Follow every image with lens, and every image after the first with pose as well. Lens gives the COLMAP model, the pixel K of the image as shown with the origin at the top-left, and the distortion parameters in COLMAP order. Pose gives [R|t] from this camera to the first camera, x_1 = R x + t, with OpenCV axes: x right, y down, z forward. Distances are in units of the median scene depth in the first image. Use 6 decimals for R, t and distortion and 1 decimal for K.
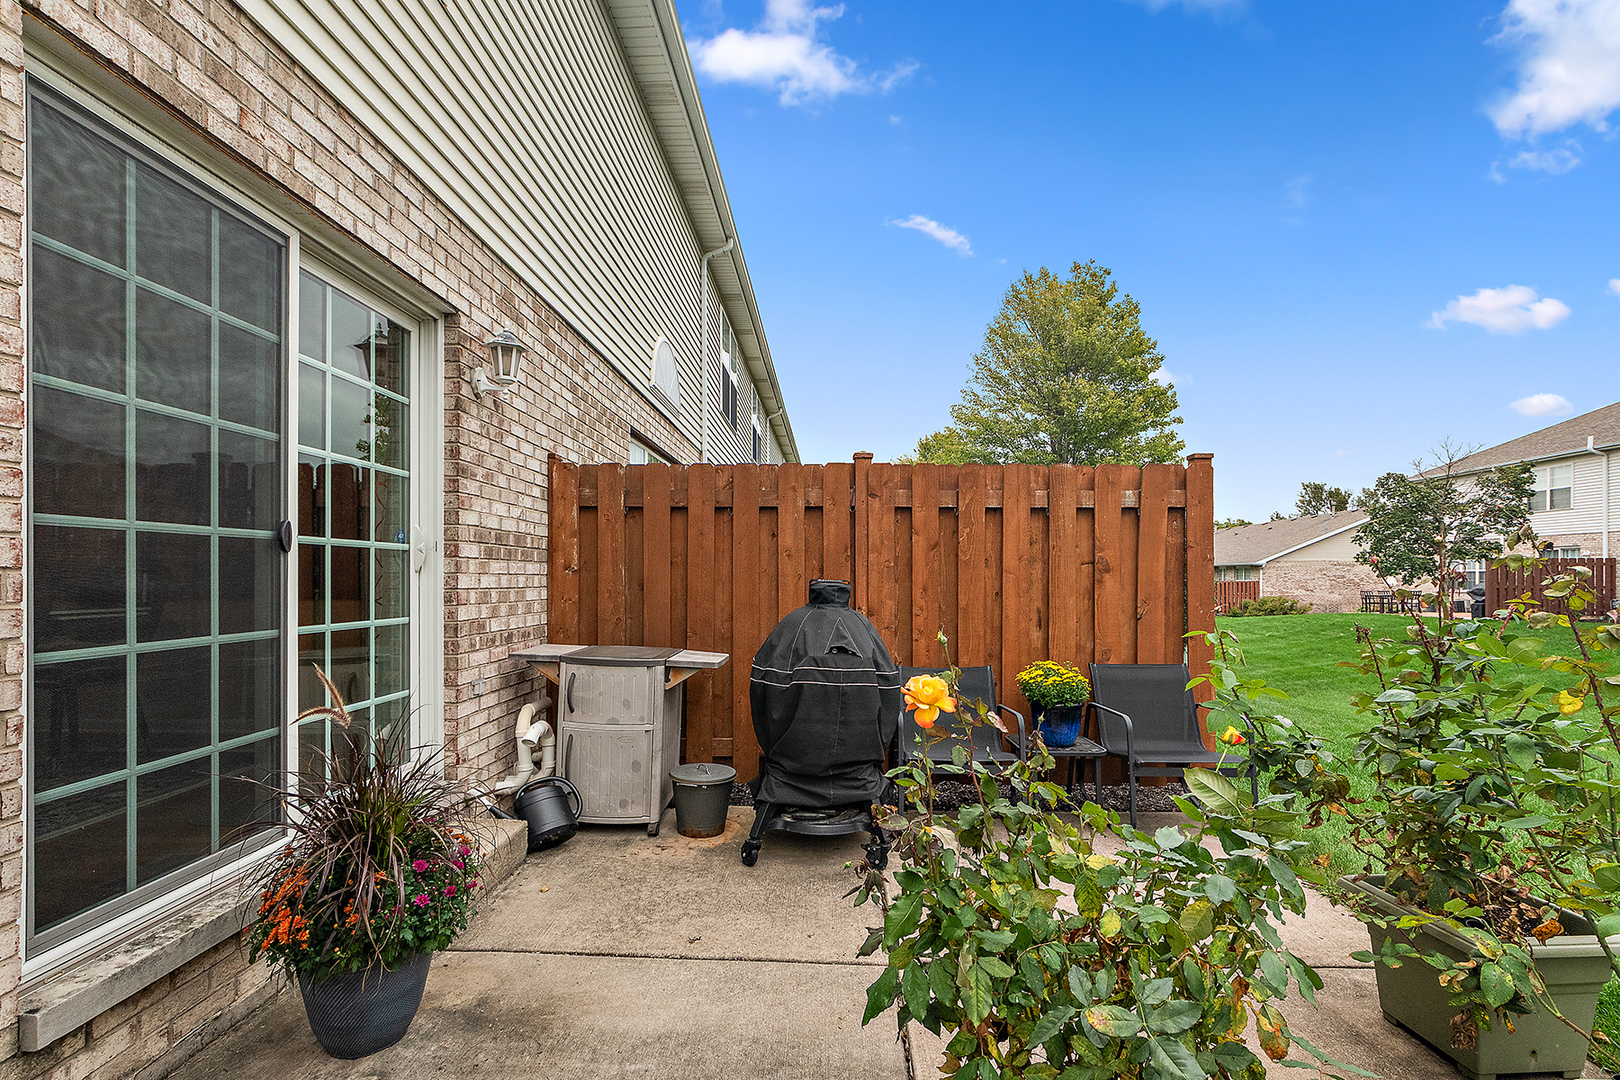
lens RADIAL K [[751.4, 0, 793.6], [0, 751.4, 592.1], [0, 0, 1]] dist [-0.014365, -0.000342]
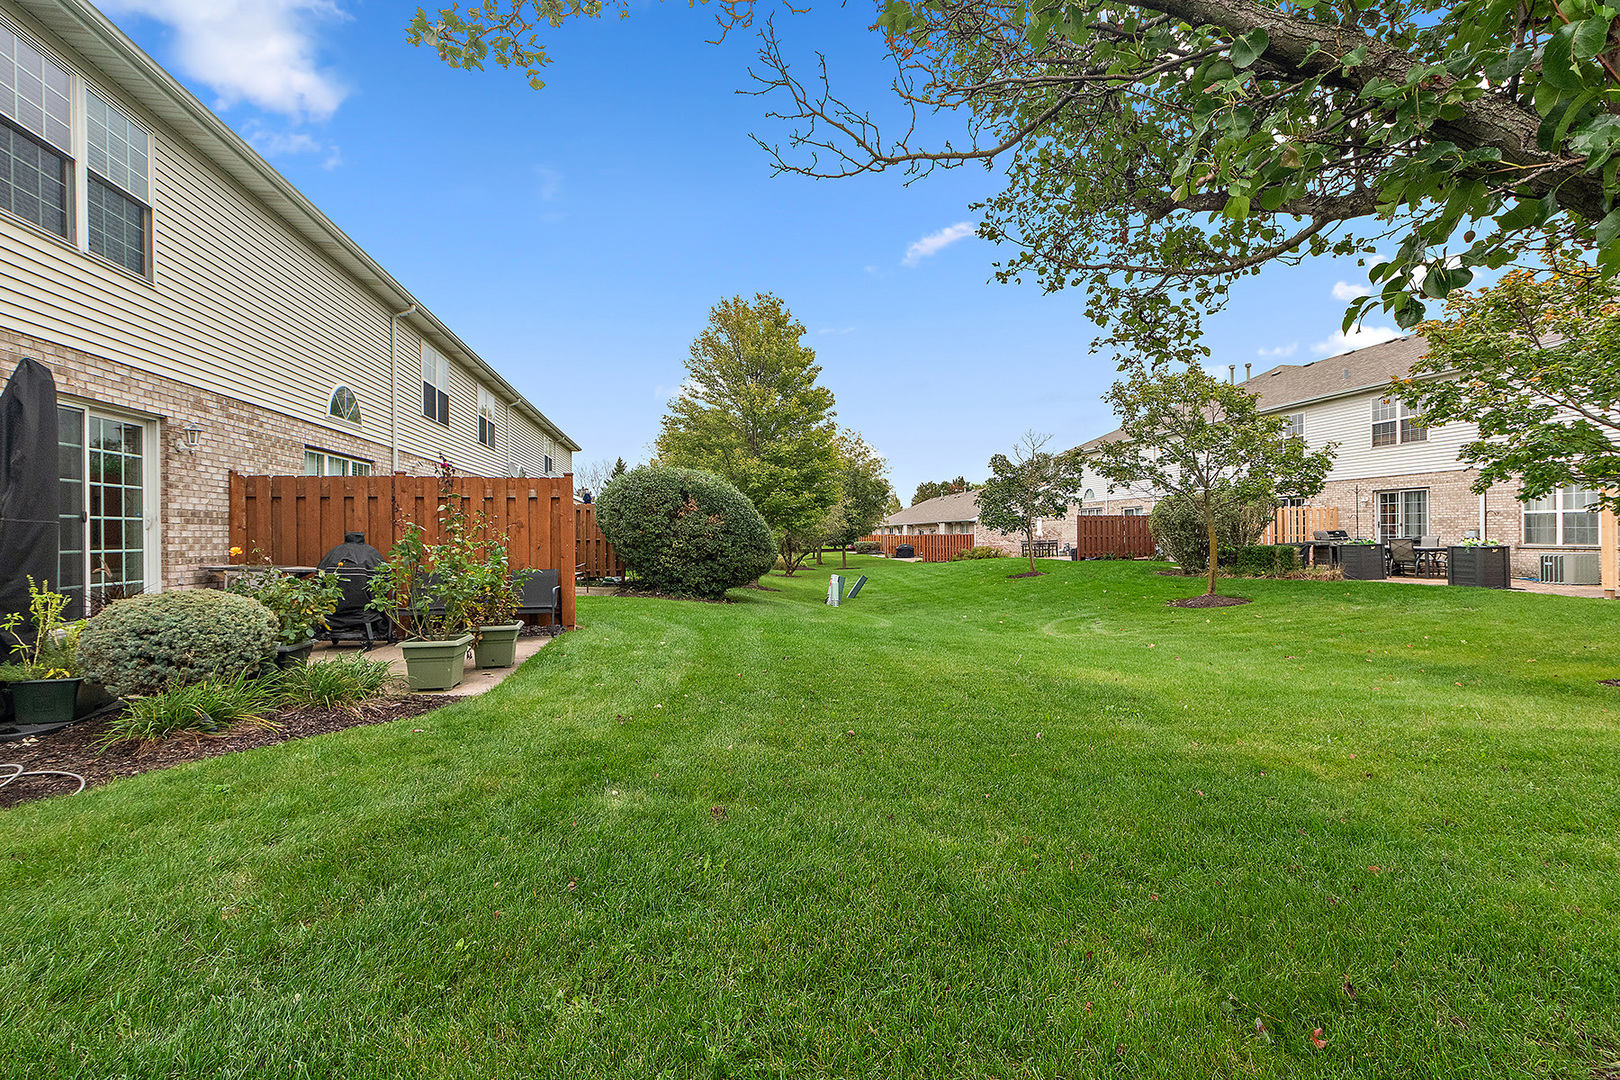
lens RADIAL K [[751.4, 0, 816.3], [0, 751.4, 546.2], [0, 0, 1]] dist [-0.014365, -0.000342]
pose [[0.977725, -0.011845, 0.209556, 0.967998], [0.012666, 0.999916, -0.002574, 0.052652], [-0.209508, 0.005171, 0.977793, -1.564397]]
